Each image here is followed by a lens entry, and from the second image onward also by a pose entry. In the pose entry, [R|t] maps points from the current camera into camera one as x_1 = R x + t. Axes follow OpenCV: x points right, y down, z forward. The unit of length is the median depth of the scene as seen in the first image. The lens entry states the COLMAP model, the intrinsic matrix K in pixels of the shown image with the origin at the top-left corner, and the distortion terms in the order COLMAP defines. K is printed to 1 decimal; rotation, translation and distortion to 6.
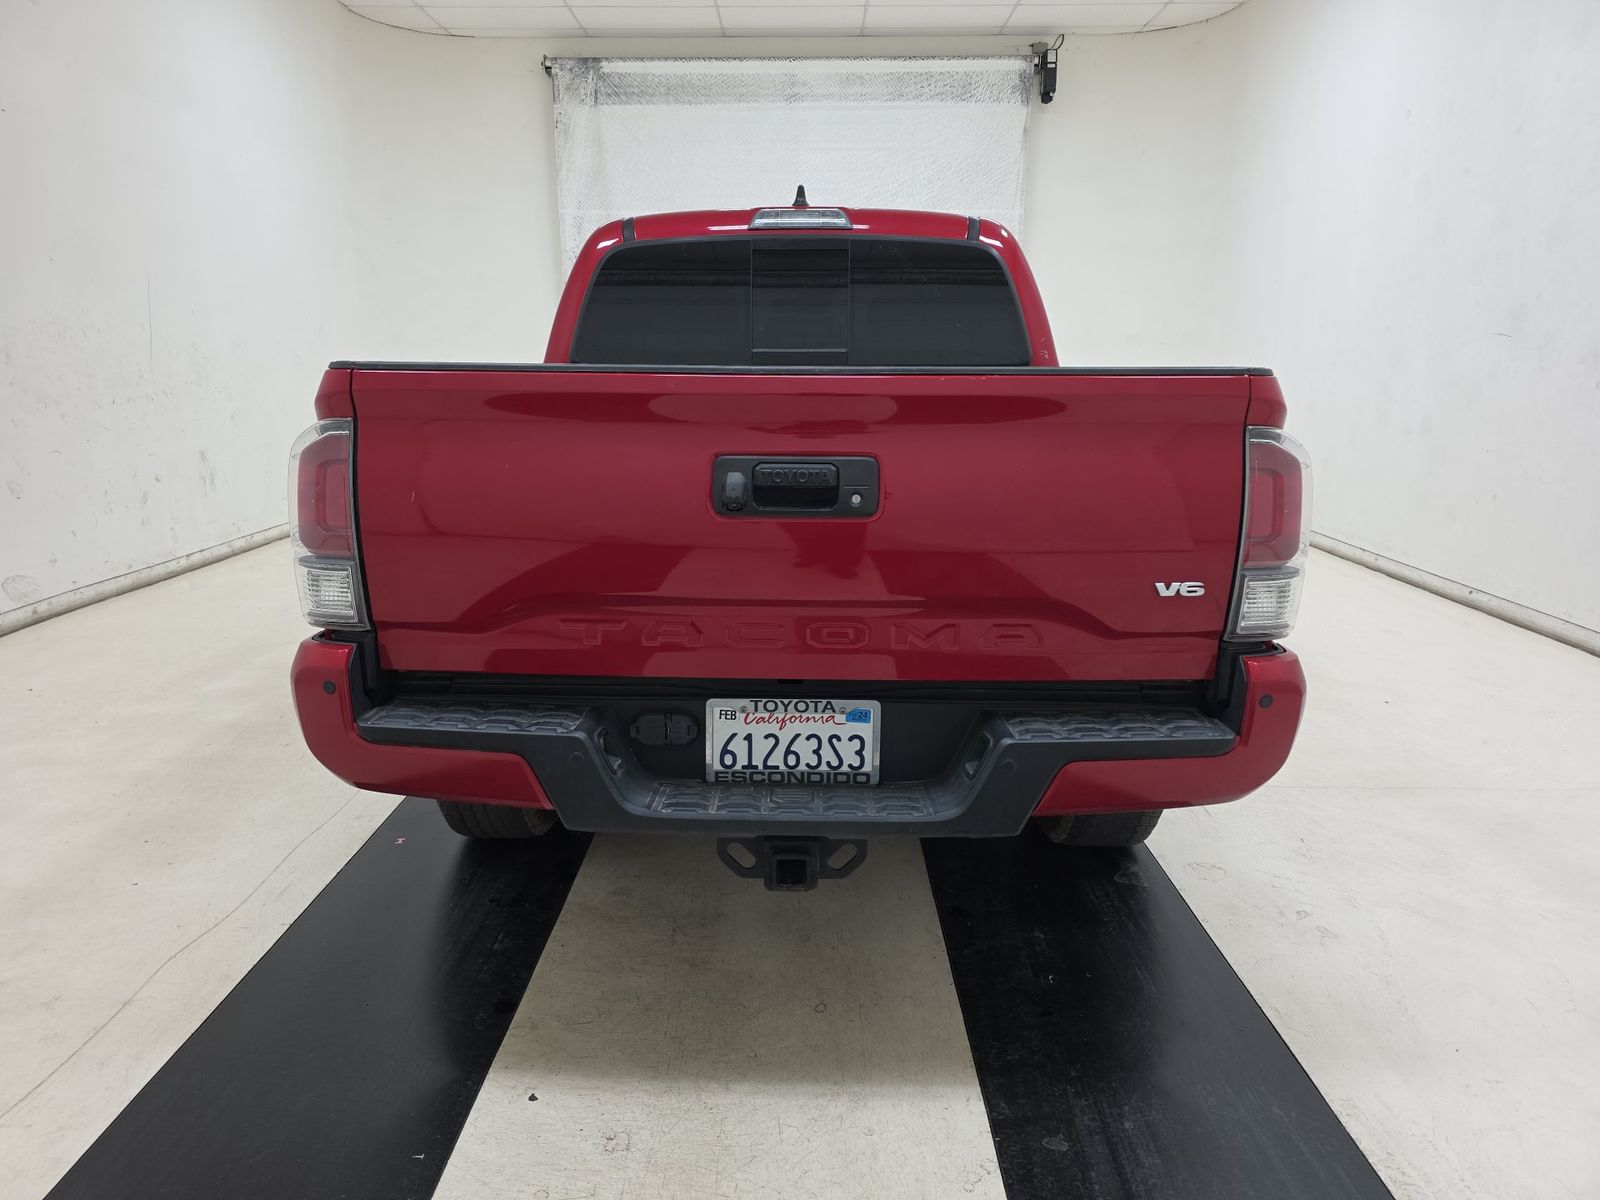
lens RADIAL K [[1085.6, 0, 766.0], [0, 1085.6, 617.9], [0, 0, 1]] dist [0.021649, -0.028058]
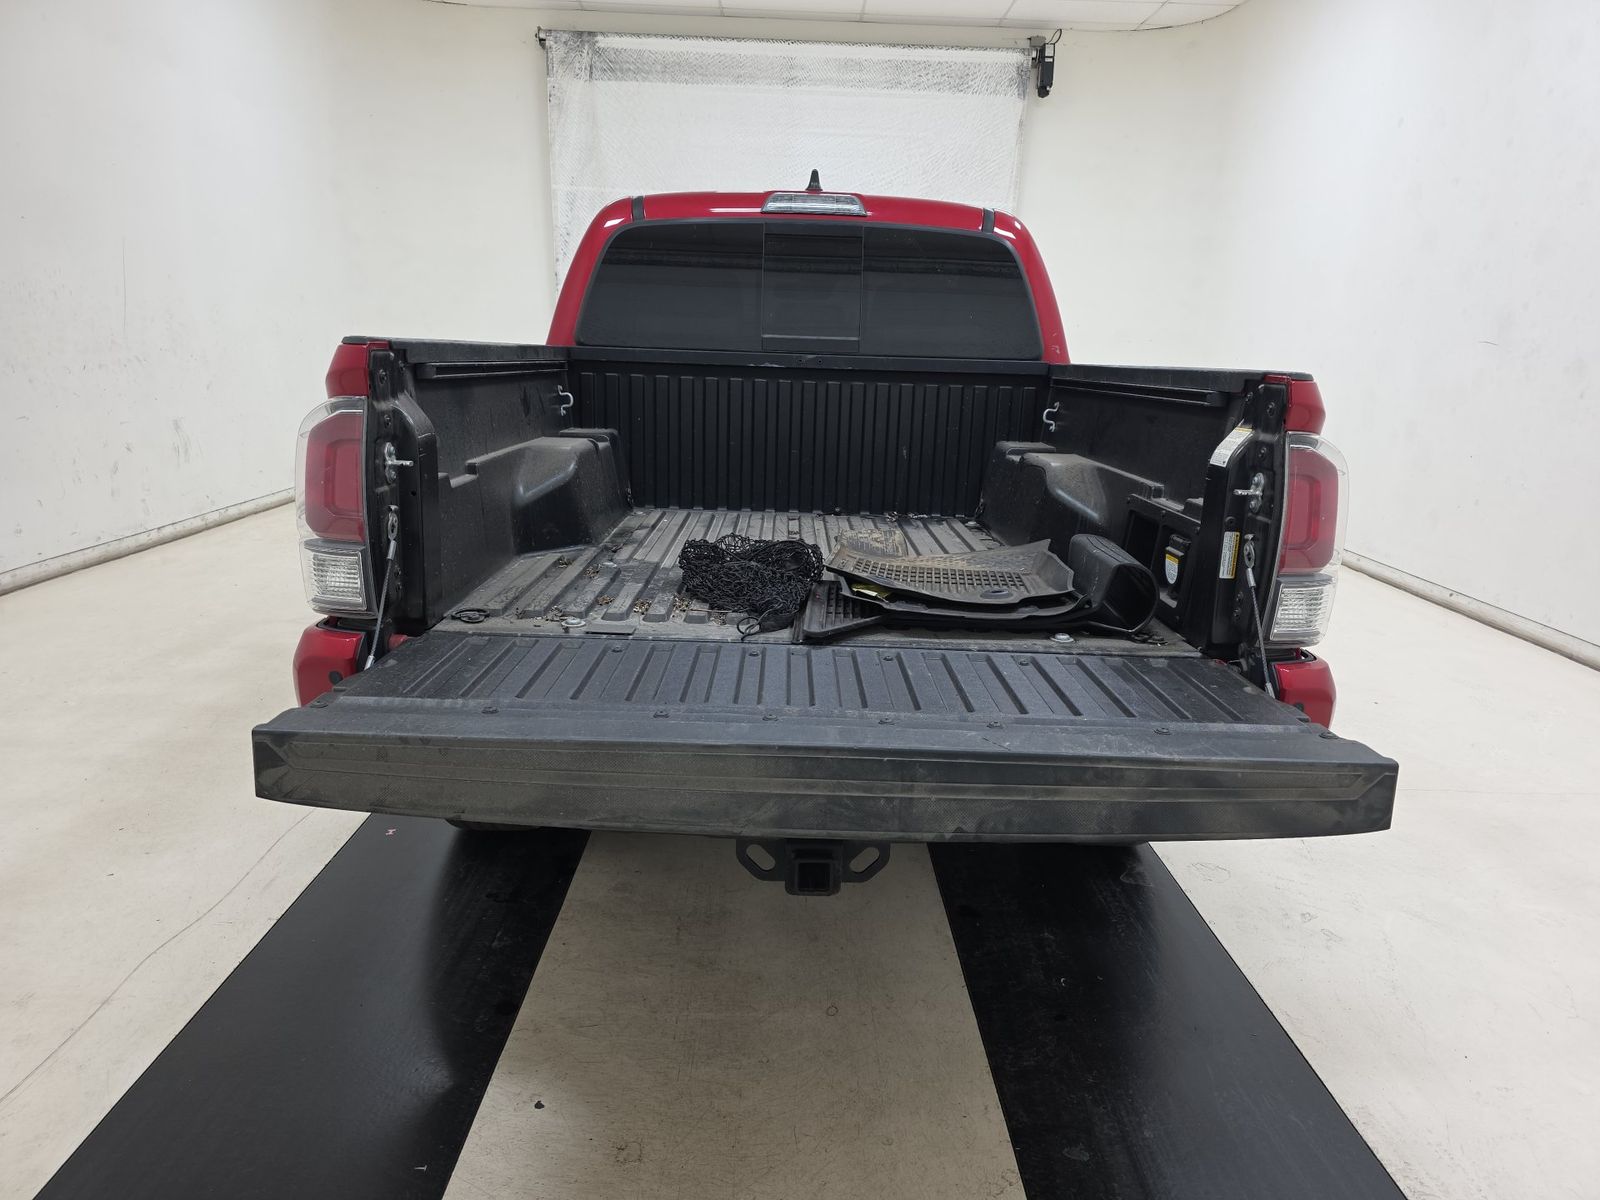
lens RADIAL K [[1085.6, 0, 791.8], [0, 1085.6, 608.0], [0, 0, 1]] dist [0.021649, -0.028058]
pose [[0.998791, 0.020397, 0.044728, -0.028105], [-0.020622, 0.999777, 0.004582, -0.006255], [-0.044624, -0.005499, 0.998989, 0.017915]]
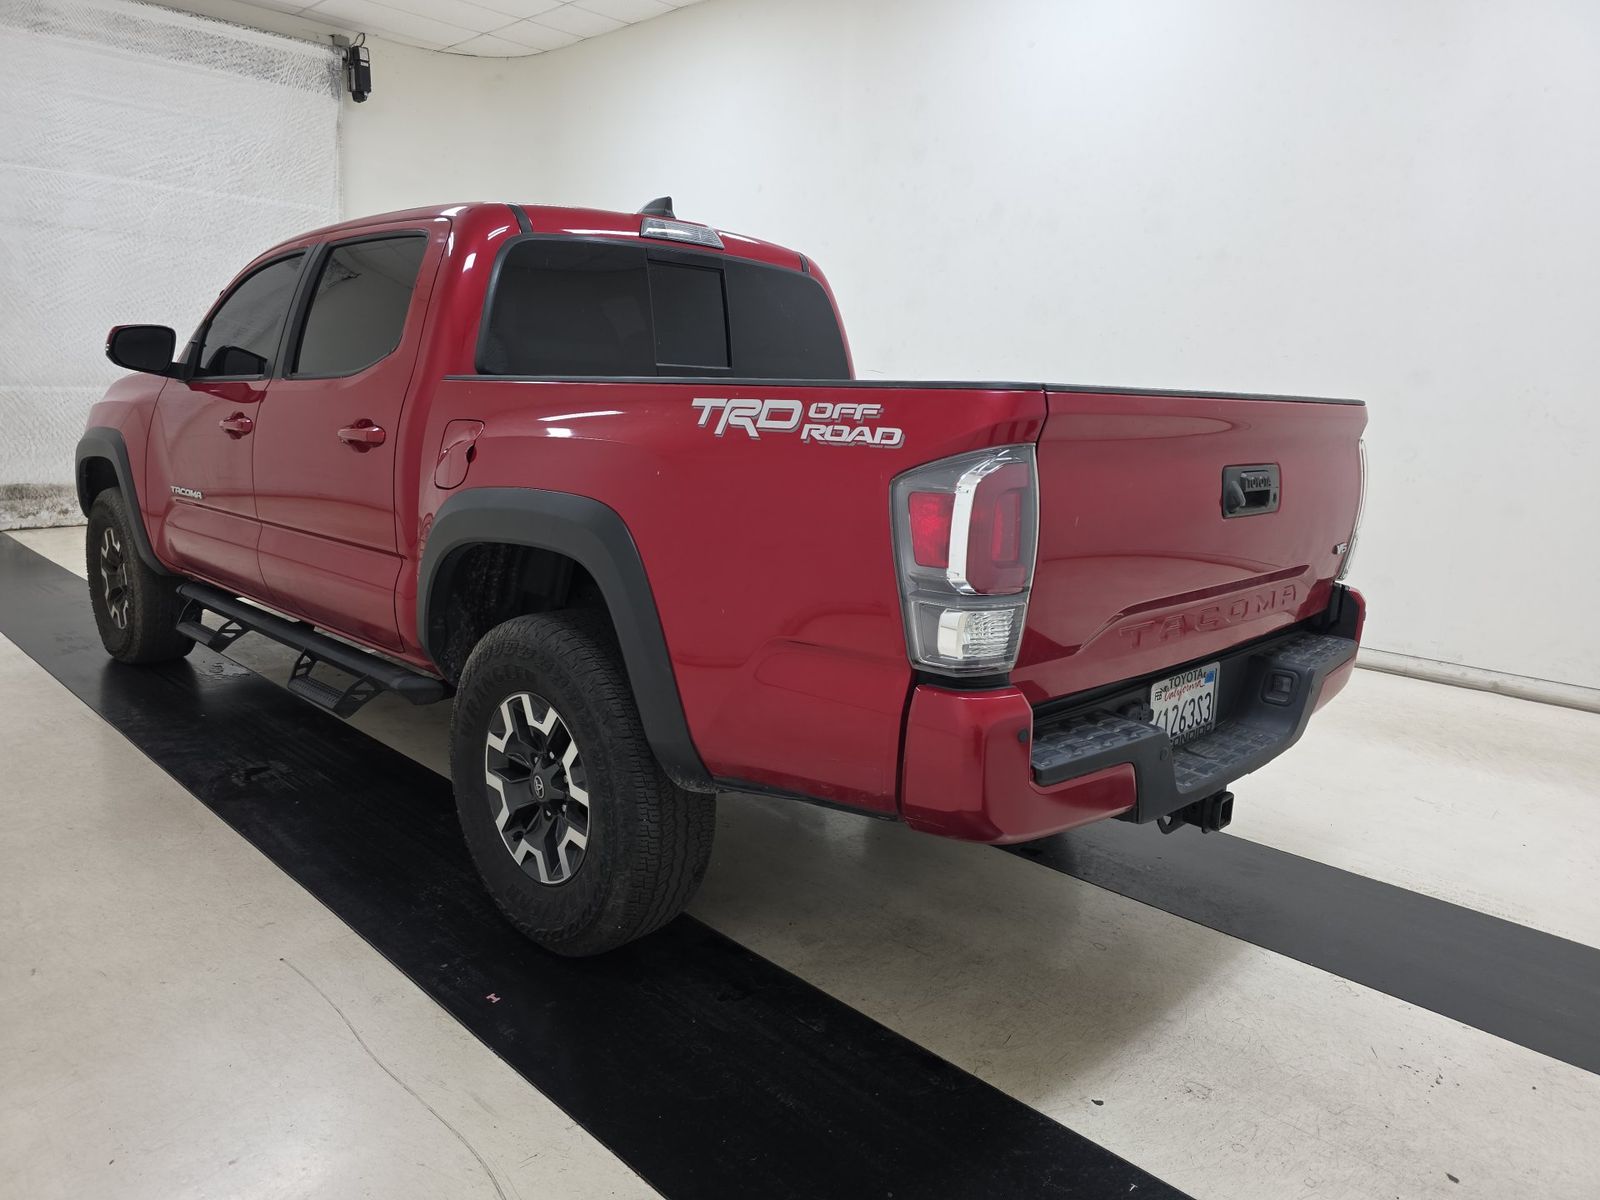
lens RADIAL K [[1085.6, 0, 811.6], [0, 1085.6, 607.6], [0, 0, 1]] dist [0.021649, -0.028058]
pose [[0.671265, -0.122224, 0.731071, -0.719383], [0.136337, 0.989842, 0.040303, -0.064521], [-0.728571, 0.072618, 0.681110, 0.308819]]
